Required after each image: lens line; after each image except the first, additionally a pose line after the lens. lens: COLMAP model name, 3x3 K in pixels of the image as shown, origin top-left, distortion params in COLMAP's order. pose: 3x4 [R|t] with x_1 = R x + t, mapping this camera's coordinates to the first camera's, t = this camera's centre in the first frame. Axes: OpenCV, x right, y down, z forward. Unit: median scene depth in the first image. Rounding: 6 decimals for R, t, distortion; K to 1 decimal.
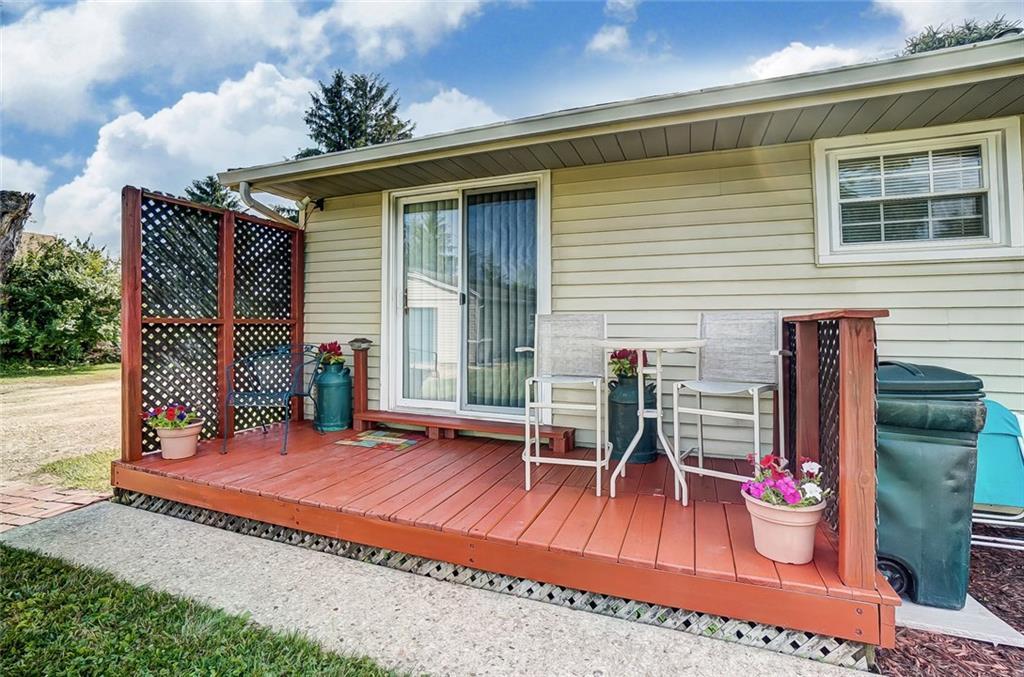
lens RADIAL K [[457.3, 0, 511.6], [0, 457.3, 316.4], [0, 0, 1]] dist [-0.031253, 0.000041]
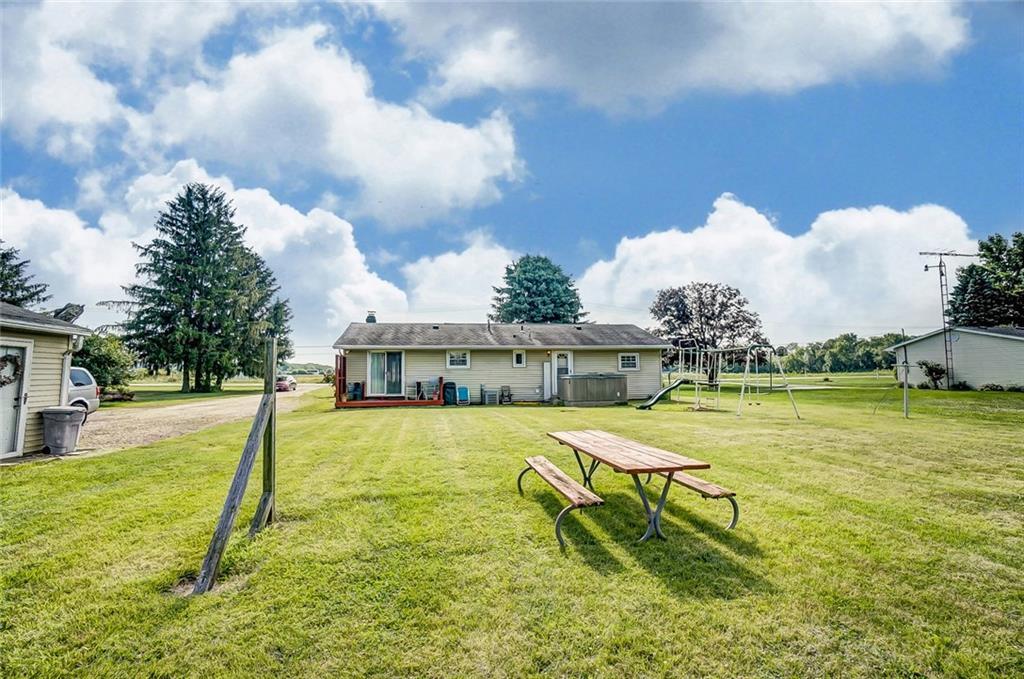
lens RADIAL K [[445.9, 0, 512.0], [0, 445.9, 339.5], [0, 0, 1]] dist [-0.015248, 0.015113]
pose [[0.866165, 0.024225, 0.499171, -0.445912], [-0.002229, 0.999002, -0.044616, -0.063089], [-0.499754, 0.037532, 0.865354, -1.312040]]
